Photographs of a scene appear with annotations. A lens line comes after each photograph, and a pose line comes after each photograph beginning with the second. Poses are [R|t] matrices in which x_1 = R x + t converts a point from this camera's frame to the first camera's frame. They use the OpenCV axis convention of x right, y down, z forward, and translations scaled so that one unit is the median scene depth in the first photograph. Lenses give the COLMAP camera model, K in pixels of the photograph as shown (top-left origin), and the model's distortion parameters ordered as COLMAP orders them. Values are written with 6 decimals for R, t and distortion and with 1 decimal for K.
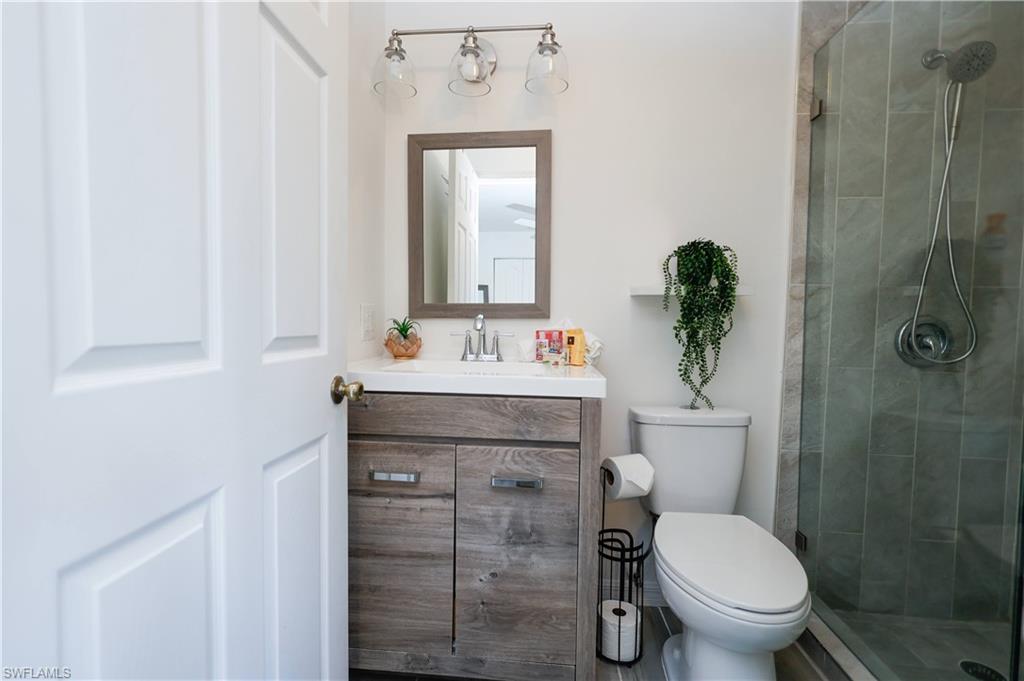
lens RADIAL K [[471.9, 0, 507.2], [0, 471.9, 342.4], [0, 0, 1]] dist [-0.004585, 0.001027]
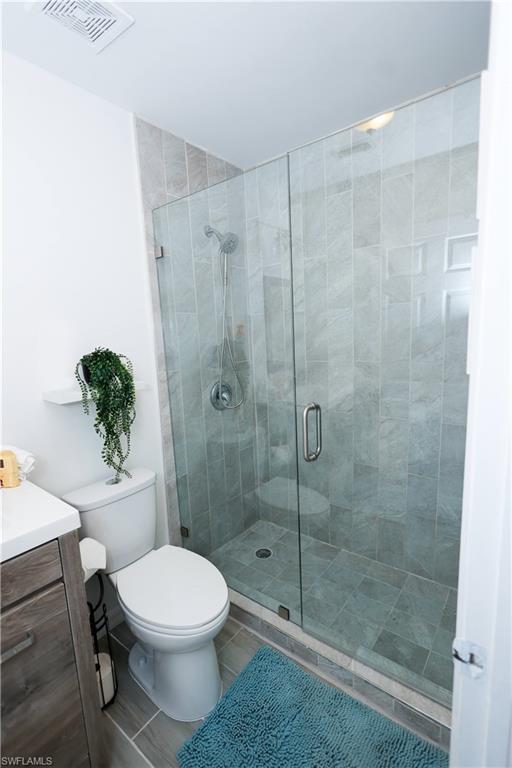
lens RADIAL K [[353.9, 0, 254.0], [0, 353.9, 386.7], [0, 0, 1]] dist [-0.004585, 0.001027]
pose [[0.557170, -0.165278, 0.813784, -0.141429], [0.088273, 0.986228, 0.139863, -0.218715], [-0.825693, -0.006092, 0.564086, 0.143925]]
